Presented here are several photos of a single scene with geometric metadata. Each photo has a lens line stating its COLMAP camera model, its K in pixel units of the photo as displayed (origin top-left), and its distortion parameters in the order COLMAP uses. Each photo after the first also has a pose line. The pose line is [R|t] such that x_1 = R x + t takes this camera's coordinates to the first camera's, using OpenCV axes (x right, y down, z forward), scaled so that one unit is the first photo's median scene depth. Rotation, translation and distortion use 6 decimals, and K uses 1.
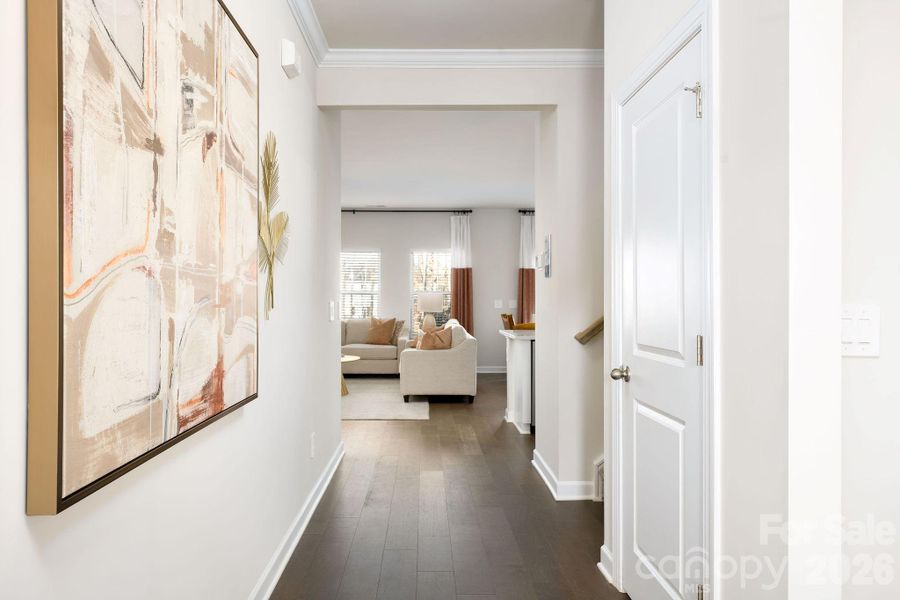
lens RADIAL K [[612.7, 0, 449.6], [0, 612.7, 299.4], [0, 0, 1]] dist [0.028552, 0.004954]
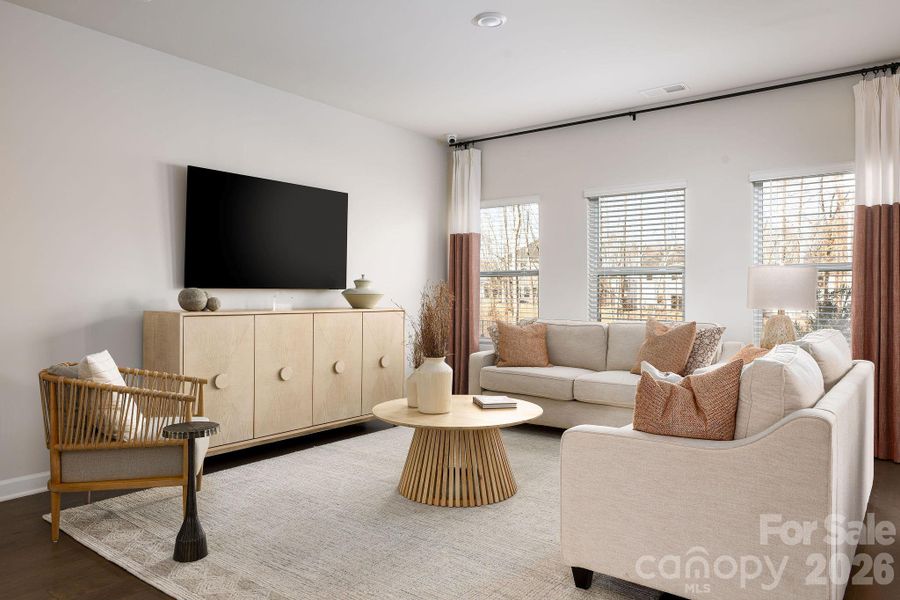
lens RADIAL K [[609.7, 0, 468.9], [0, 609.7, 301.7], [0, 0, 1]] dist [-0.000614, 0.006384]
pose [[0.779407, 0.004892, -0.626499, 0.065111], [0.003315, 0.999923, 0.011933, 0.009137], [0.626509, -0.011378, 0.779331, 0.544340]]
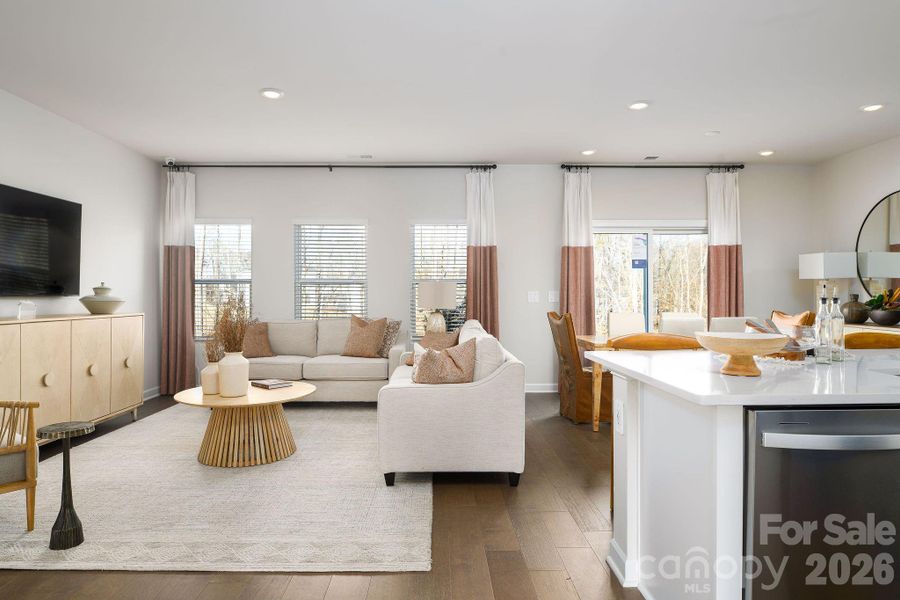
lens RADIAL K [[516.9, 0, 449.4], [0, 516.9, 299.4], [0, 0, 1]] dist [-0.017991, -0.001854]
pose [[0.999859, -0.004330, -0.016200, -0.009289], [0.004528, 0.999915, 0.012228, 0.003083], [0.016146, -0.012300, 0.999794, 0.431519]]
